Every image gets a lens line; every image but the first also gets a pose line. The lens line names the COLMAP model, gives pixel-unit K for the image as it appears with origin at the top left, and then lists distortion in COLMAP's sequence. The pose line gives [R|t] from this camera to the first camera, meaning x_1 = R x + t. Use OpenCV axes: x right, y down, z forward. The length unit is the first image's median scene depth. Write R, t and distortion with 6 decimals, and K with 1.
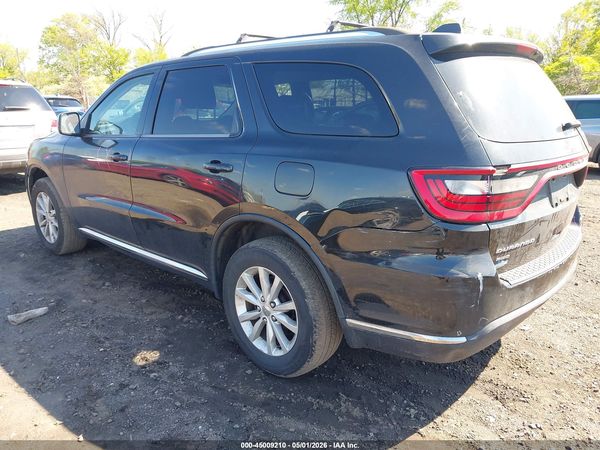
lens RADIAL K [[492.5, 0, 300.0], [0, 492.5, 225.0], [0, 0, 1]] dist [0.096112, -0.247168]
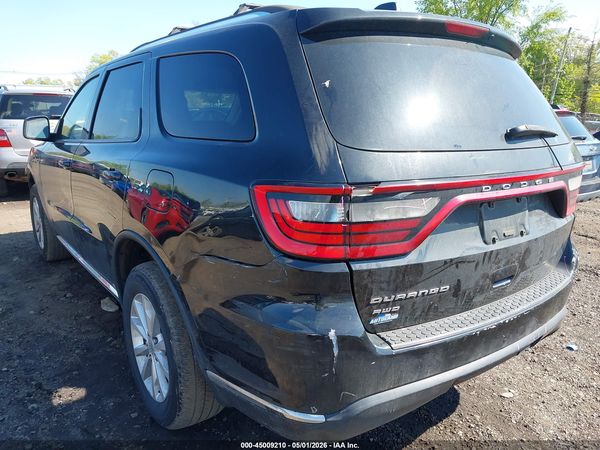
lens RADIAL K [[492.5, 0, 300.0], [0, 492.5, 225.0], [0, 0, 1]] dist [0.096112, -0.247168]
pose [[0.981187, 0.048386, -0.186898, 0.413335], [-0.053715, 0.998278, -0.023554, -0.034387], [0.185437, 0.033150, 0.982097, 0.262365]]
